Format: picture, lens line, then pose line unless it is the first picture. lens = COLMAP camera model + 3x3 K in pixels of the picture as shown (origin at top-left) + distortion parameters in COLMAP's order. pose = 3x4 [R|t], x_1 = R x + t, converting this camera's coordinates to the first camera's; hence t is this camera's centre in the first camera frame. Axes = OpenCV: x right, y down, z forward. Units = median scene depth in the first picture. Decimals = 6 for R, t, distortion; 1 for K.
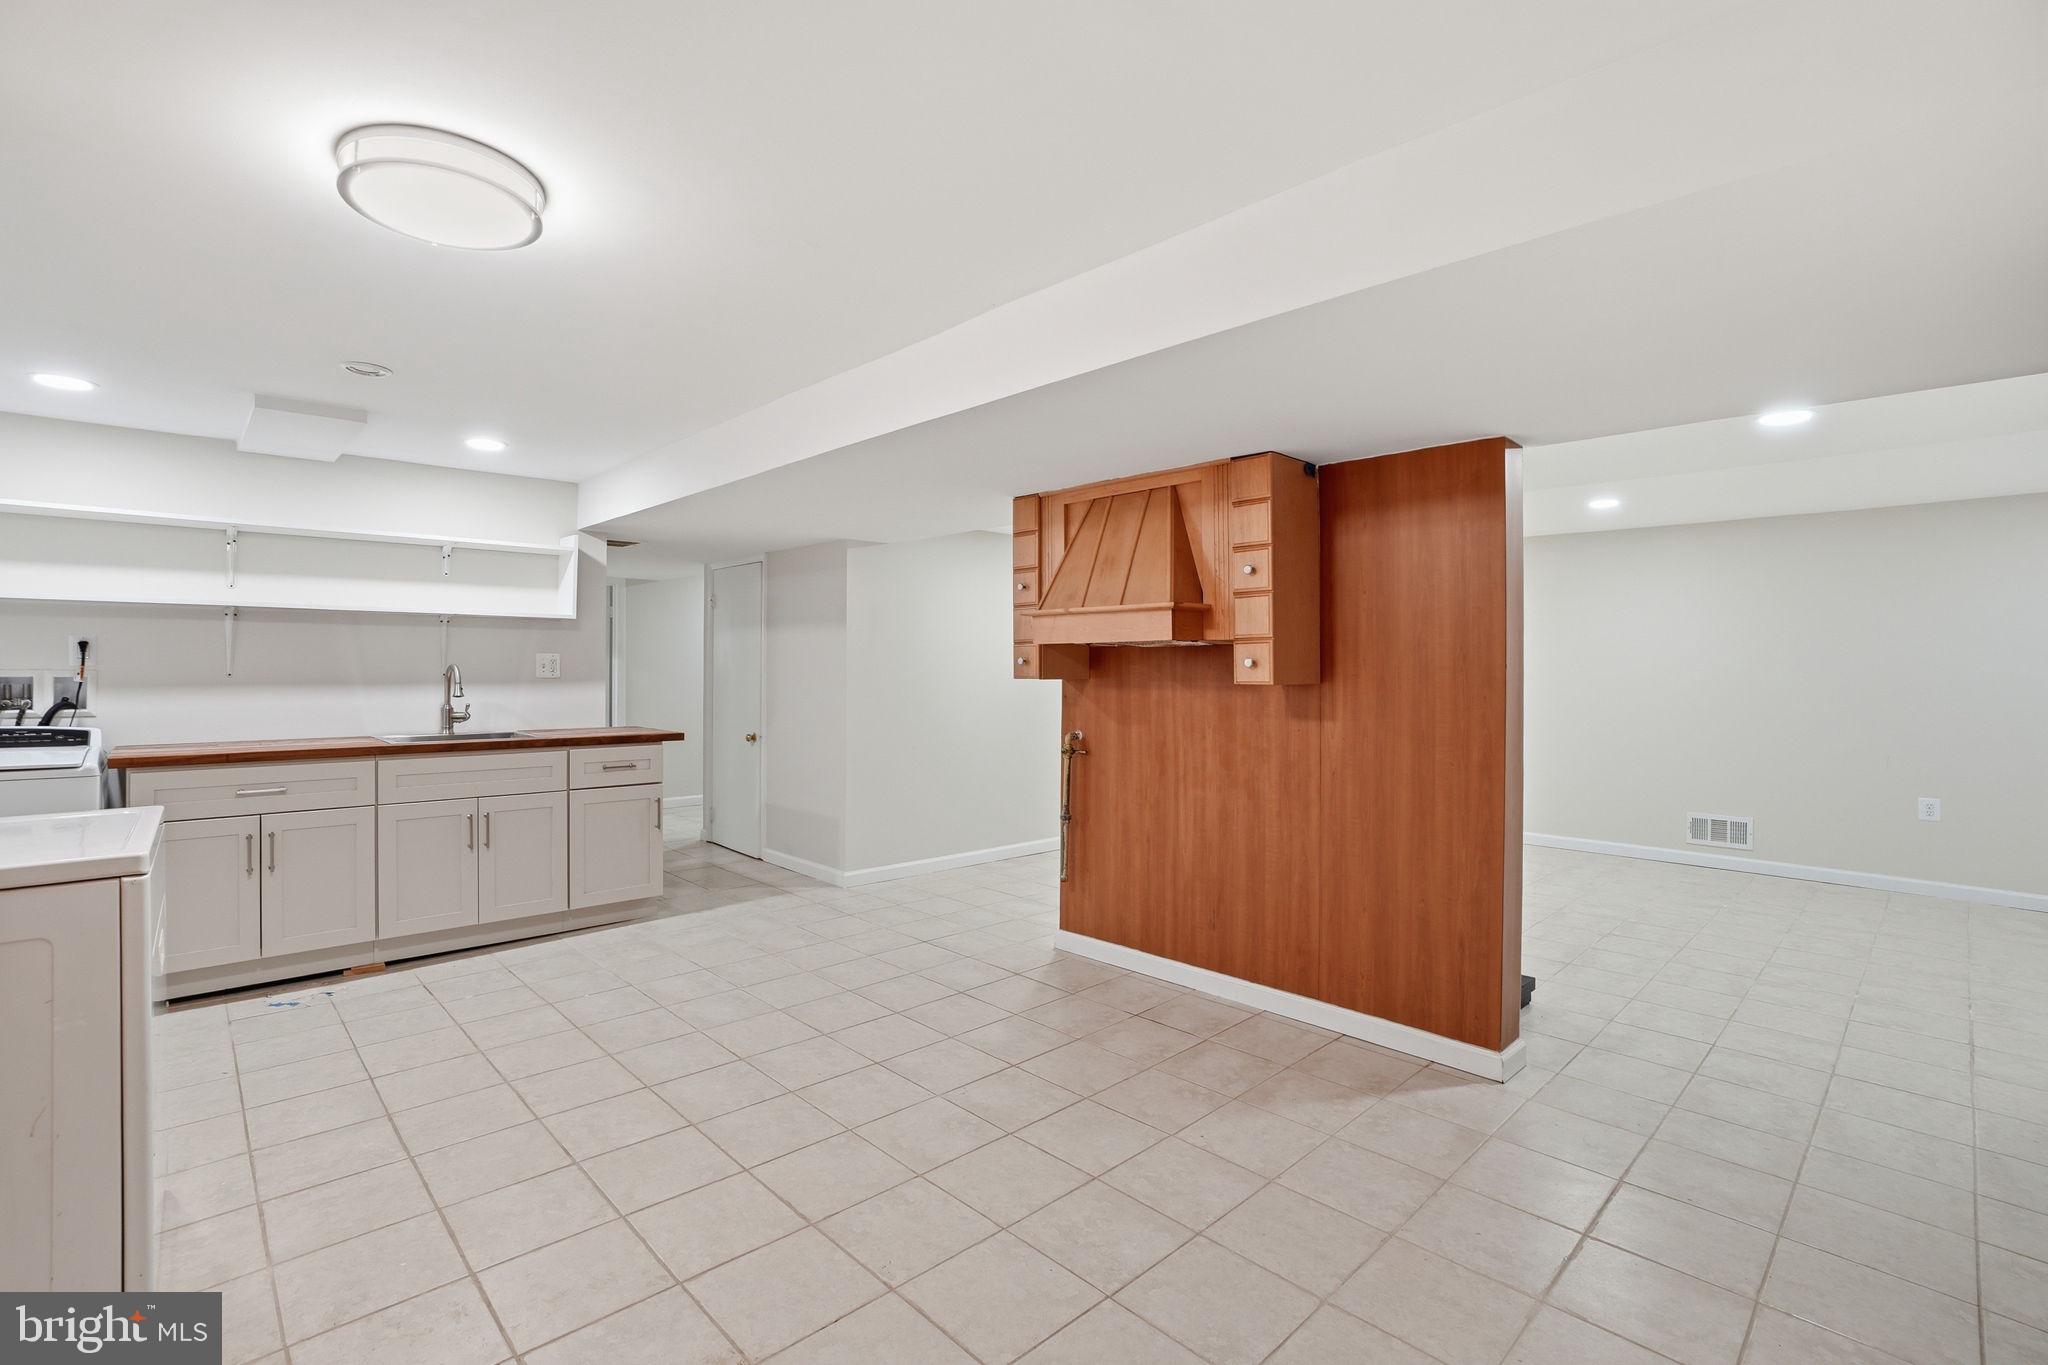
lens RADIAL K [[929.9, 0, 1008.2], [0, 929.9, 666.8], [0, 0, 1]] dist [-0.054731, 0.022137]
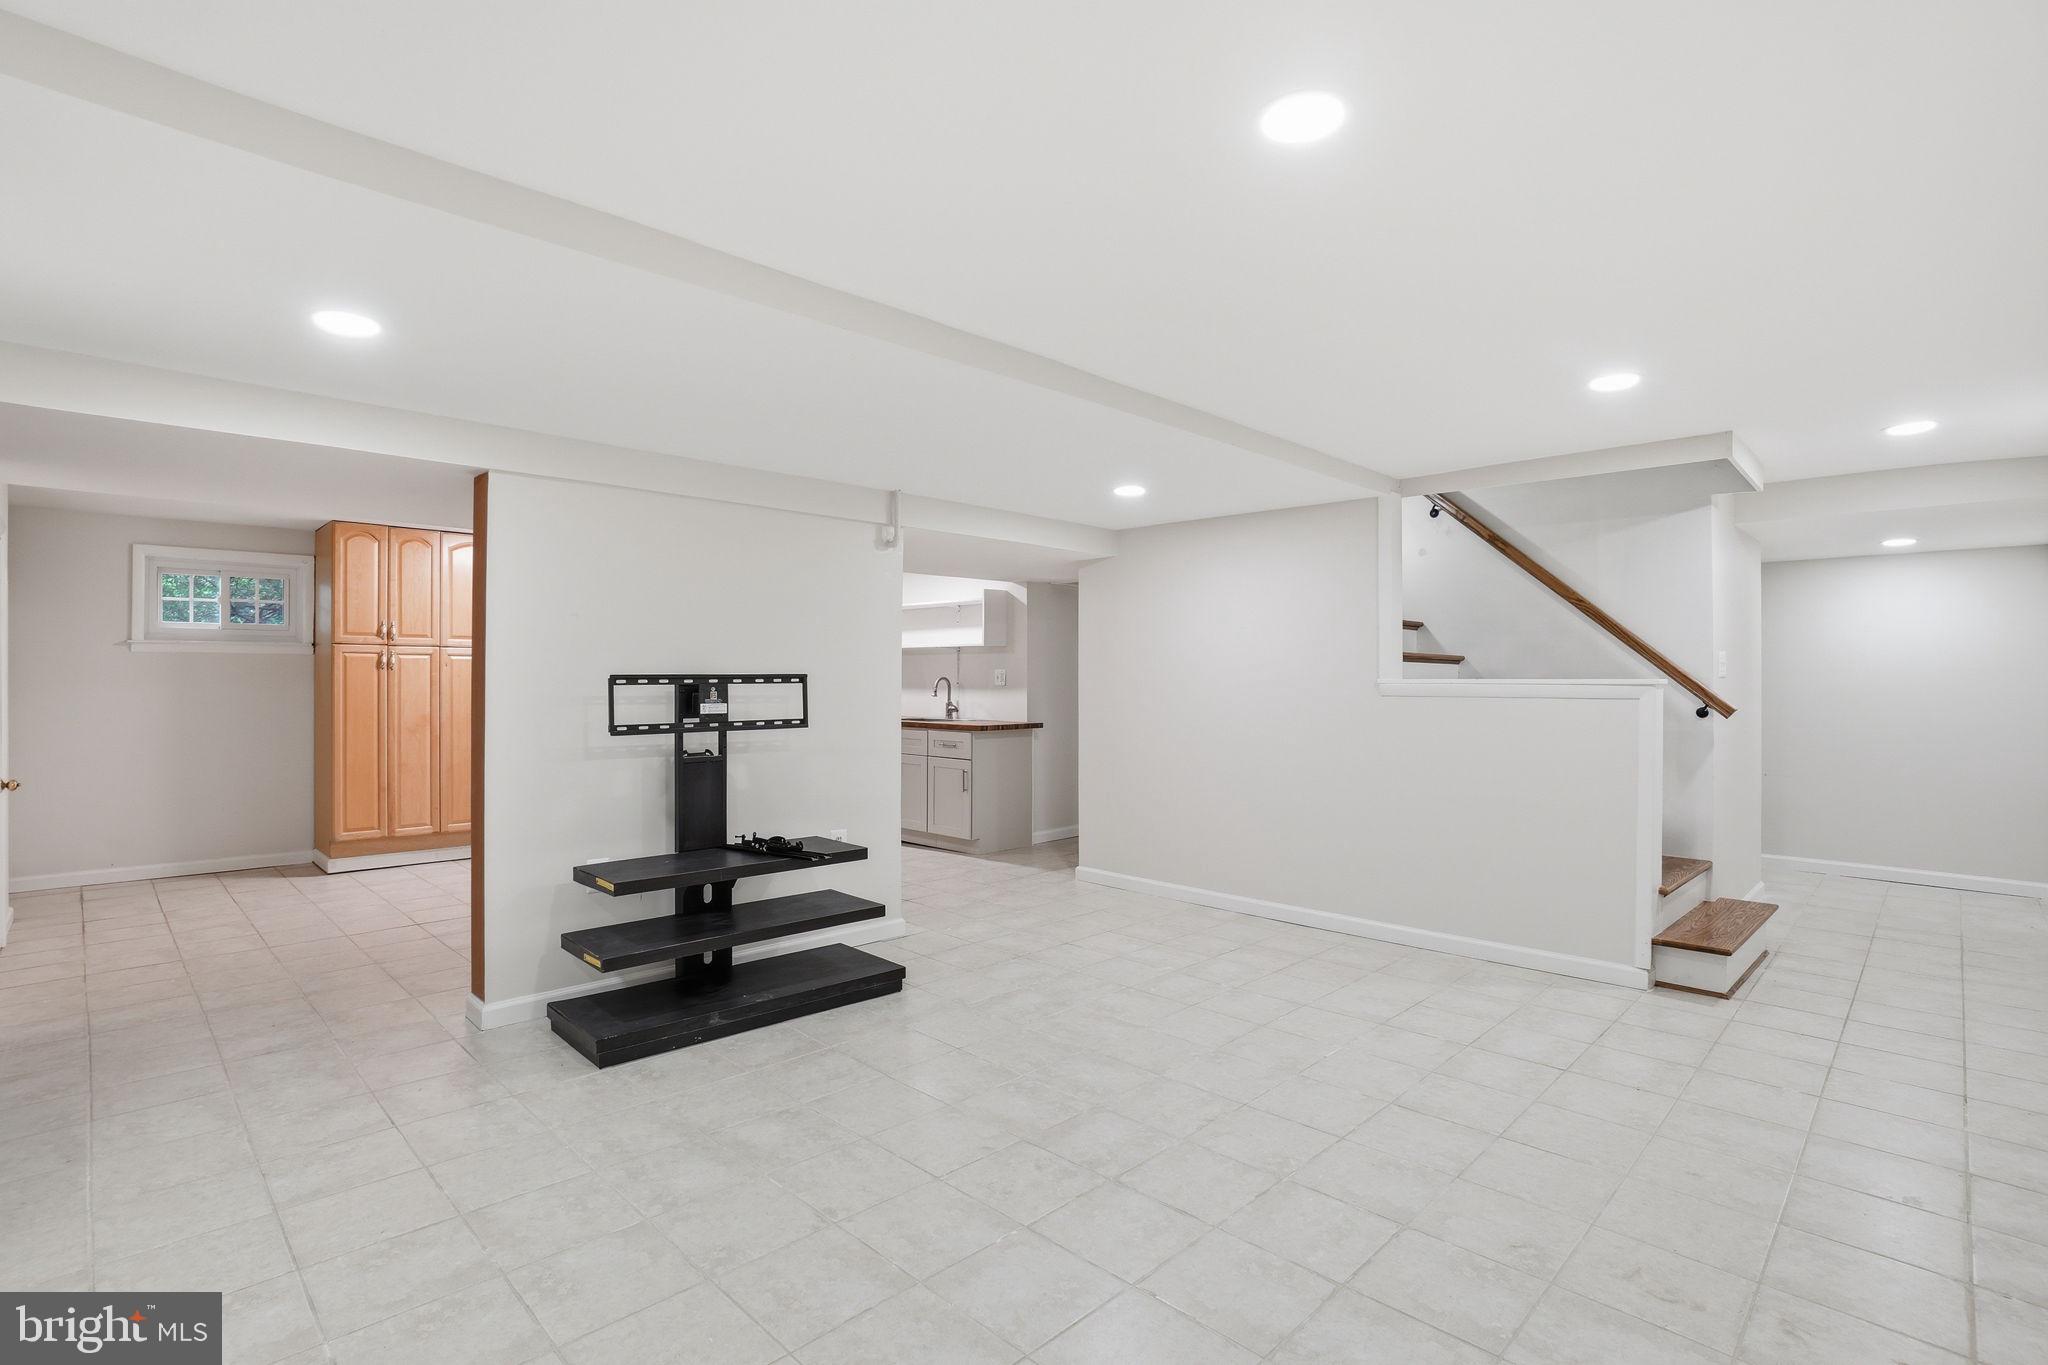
lens RADIAL K [[951.8, 0, 980.5], [0, 951.8, 679.0], [0, 0, 1]] dist [-0.045096, 0.019891]
pose [[0.015343, -0.004066, -0.999874, 1.097962], [0.000805, 0.999991, -0.004055, 0.007481], [0.999882, -0.000742, 0.015346, 1.013927]]
